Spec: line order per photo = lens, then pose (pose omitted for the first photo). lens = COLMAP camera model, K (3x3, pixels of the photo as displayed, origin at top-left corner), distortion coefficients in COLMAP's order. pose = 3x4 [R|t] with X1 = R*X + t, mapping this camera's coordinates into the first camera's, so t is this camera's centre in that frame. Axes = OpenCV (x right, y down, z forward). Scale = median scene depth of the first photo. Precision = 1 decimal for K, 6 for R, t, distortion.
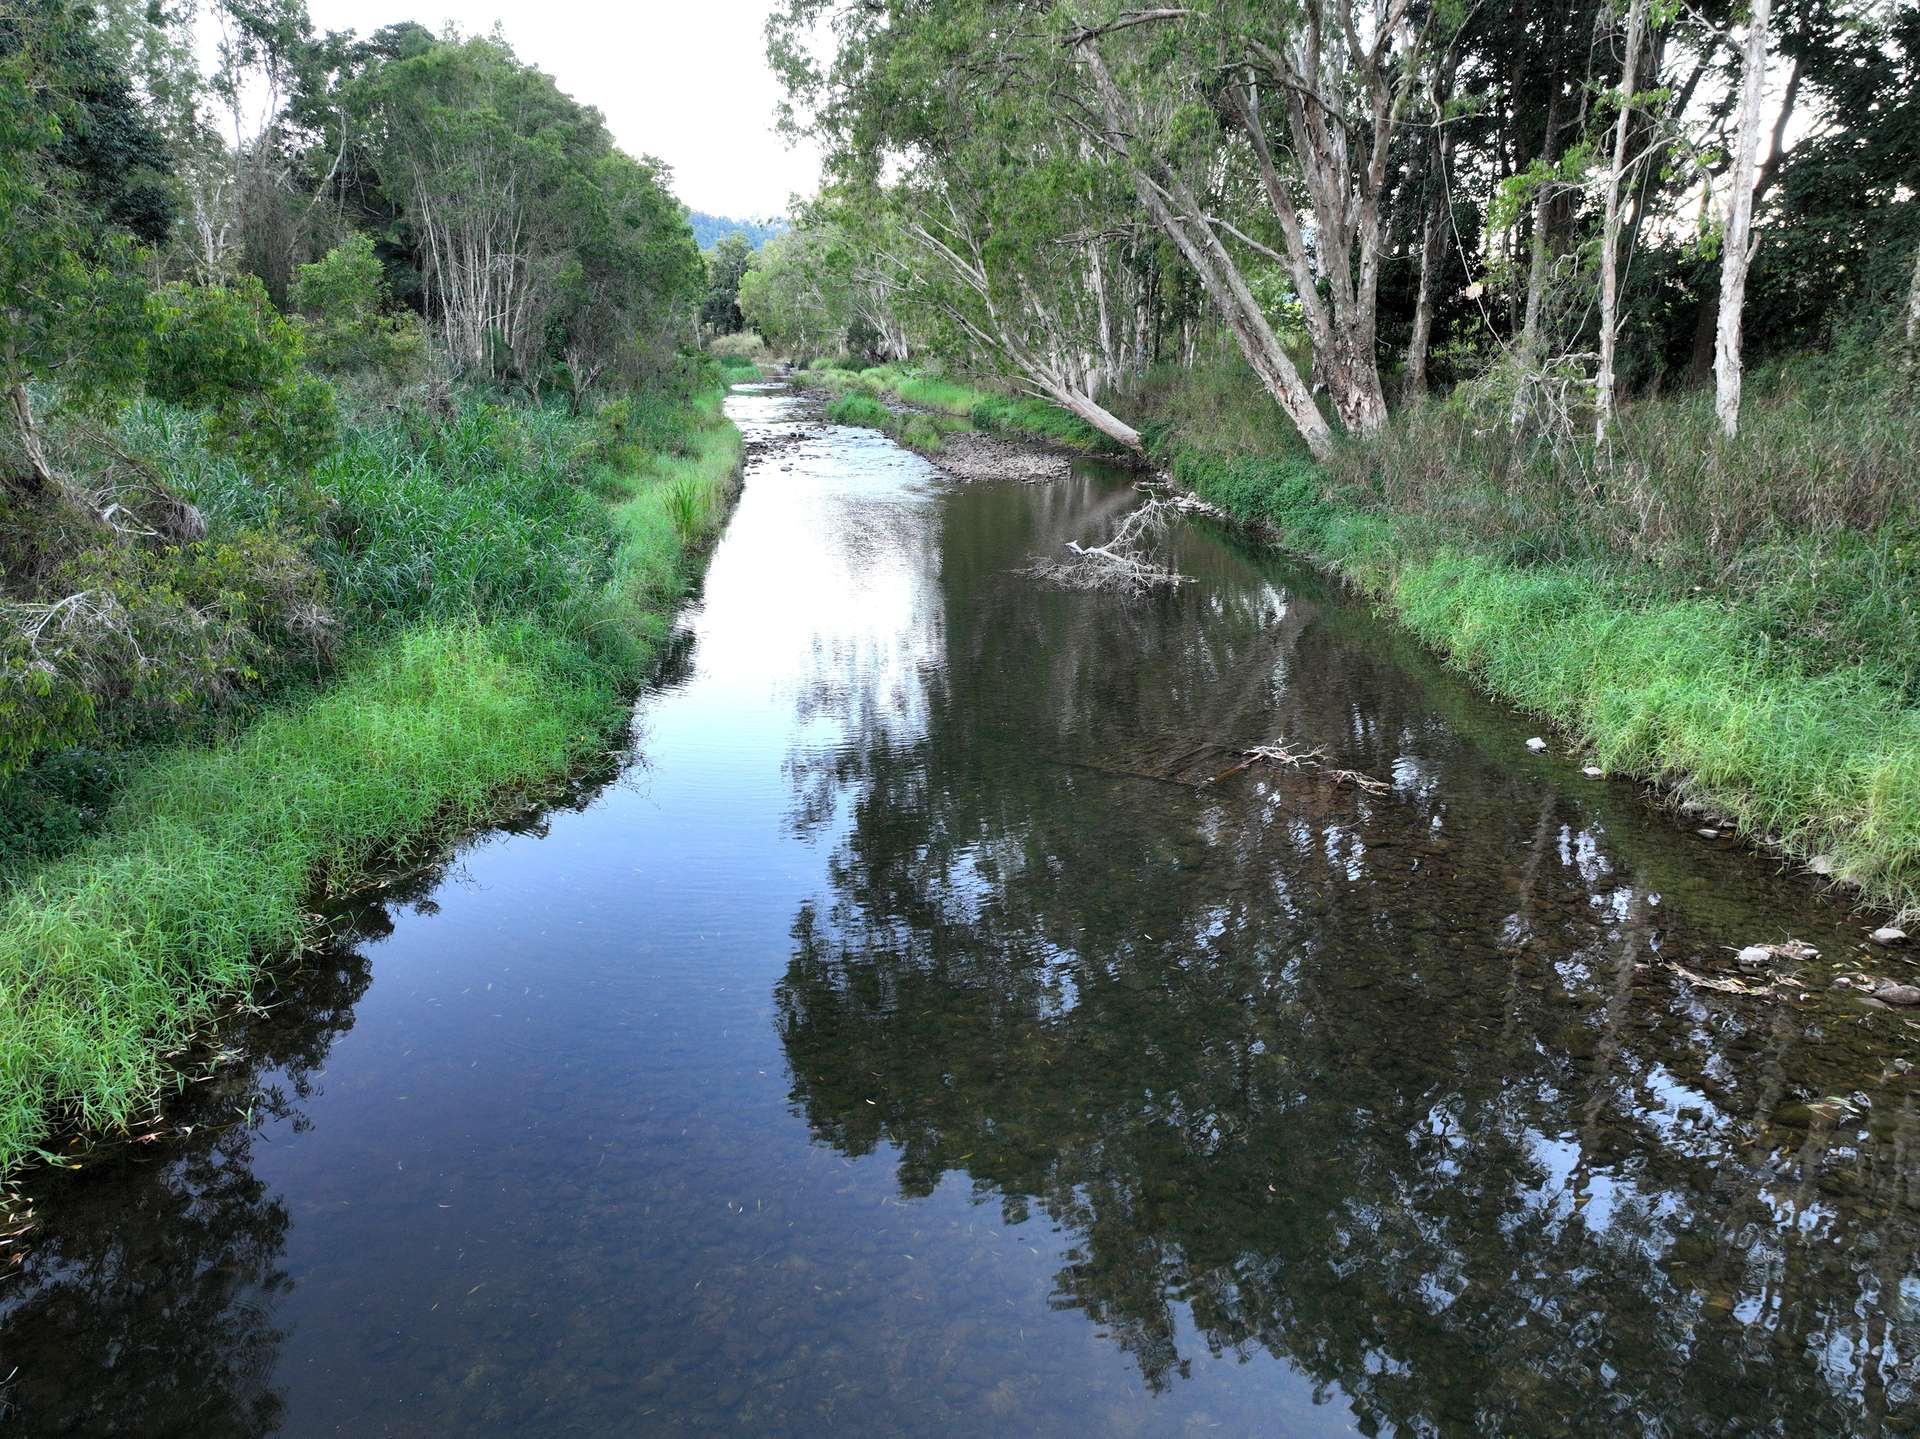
lens RADIAL K [[1339.9, 0, 966.1], [0, 1339.9, 718.8], [0, 0, 1]] dist [-0.002020, -0.001900]
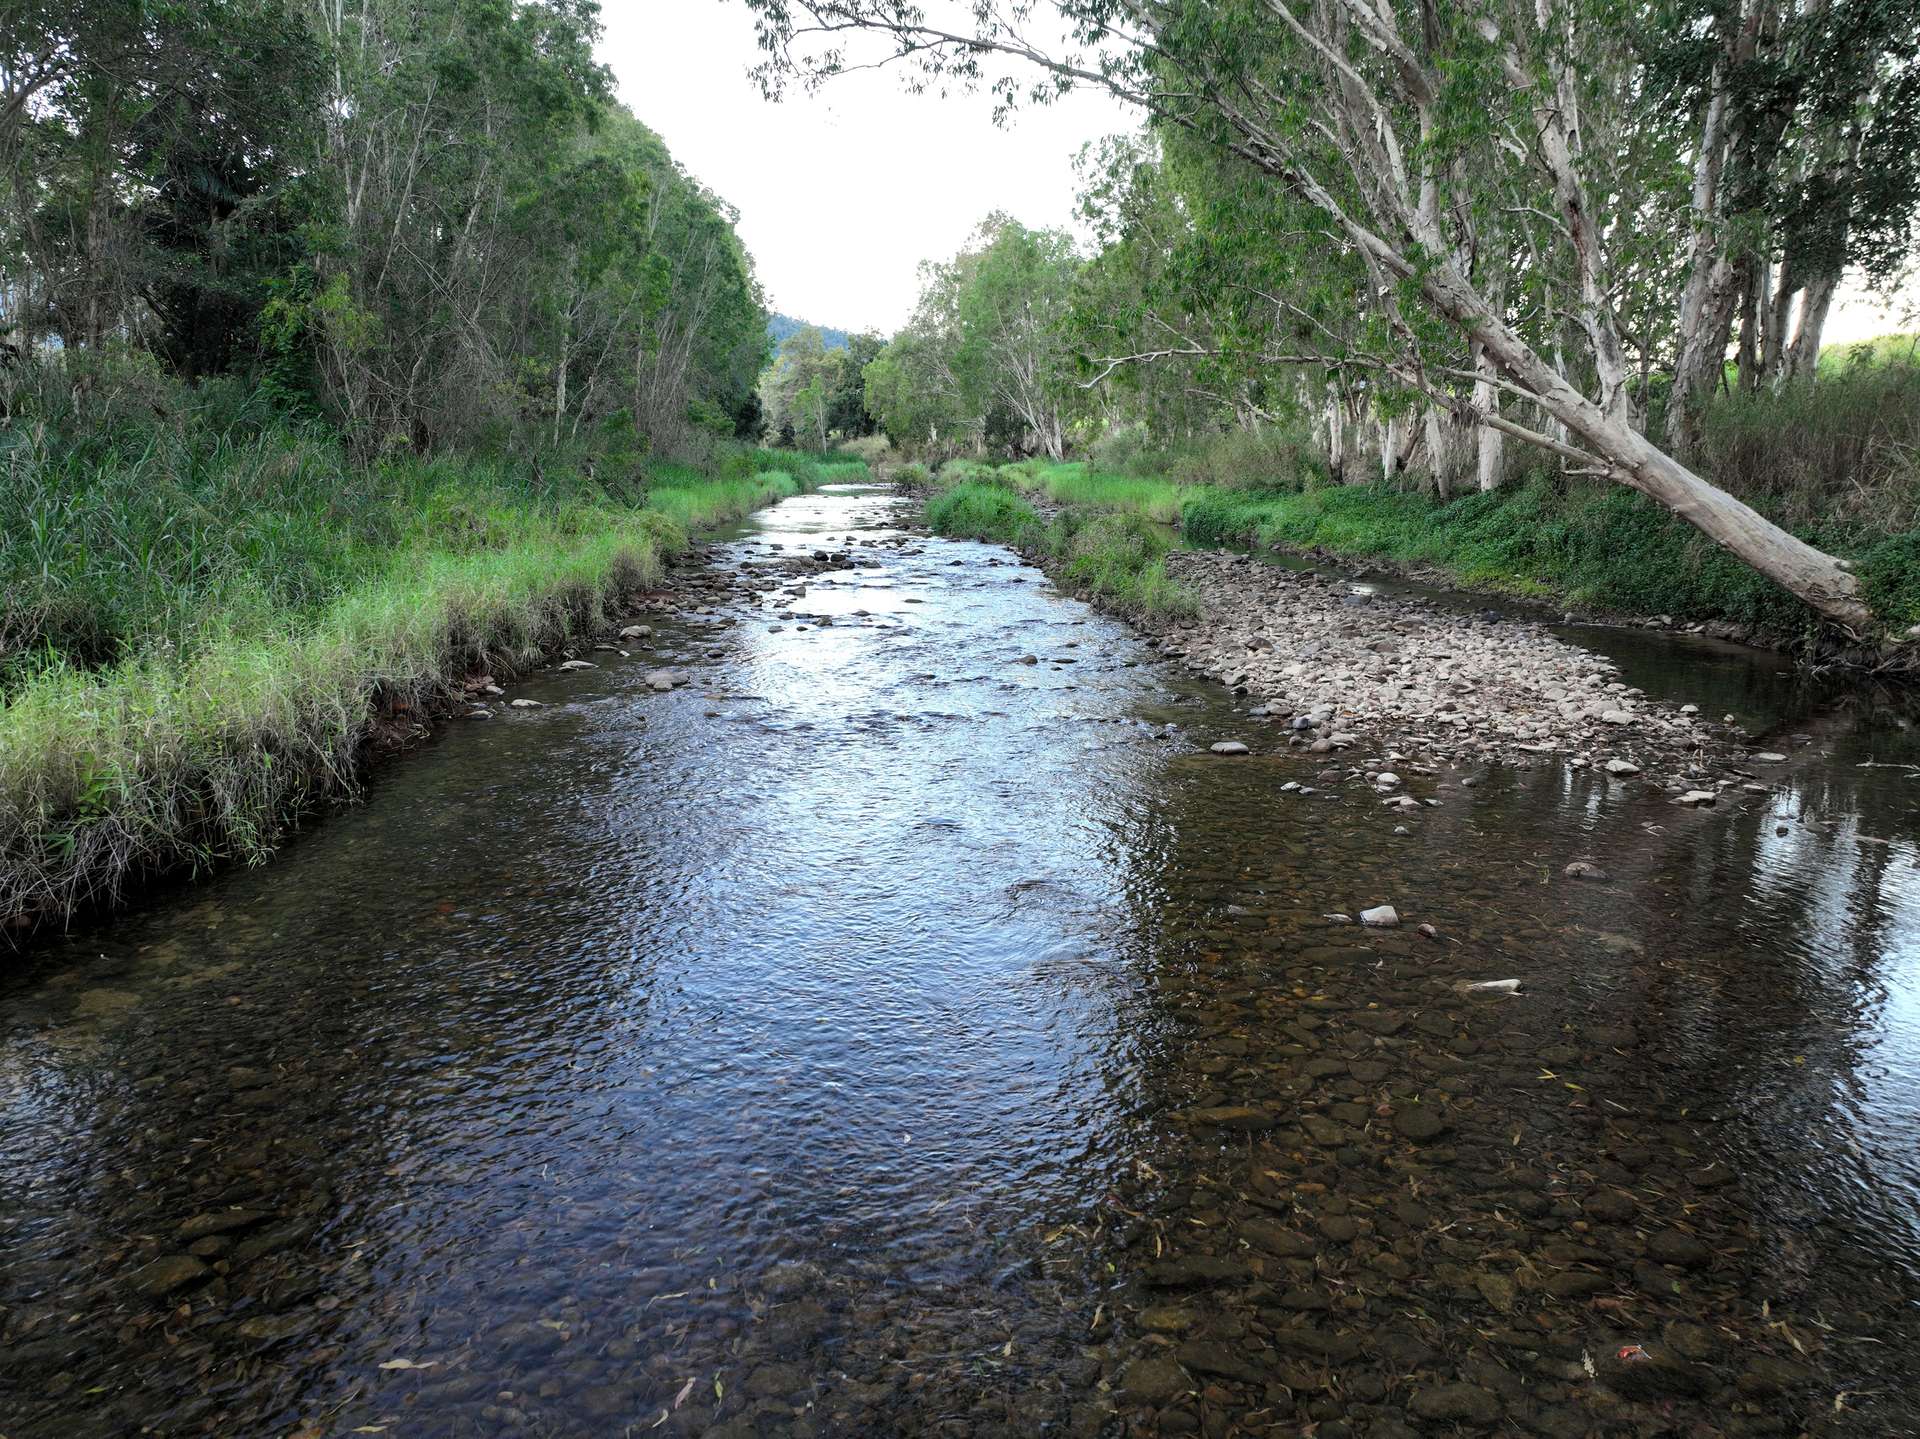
lens RADIAL K [[1339.9, 0, 957.1], [0, 1339.9, 722.3], [0, 0, 1]] dist [-0.002020, -0.001900]
pose [[0.993376, 0.021399, -0.112897, -0.014586], [-0.030522, 0.996351, -0.079710, -0.057272], [0.110780, 0.082628, 0.990404, 0.264837]]
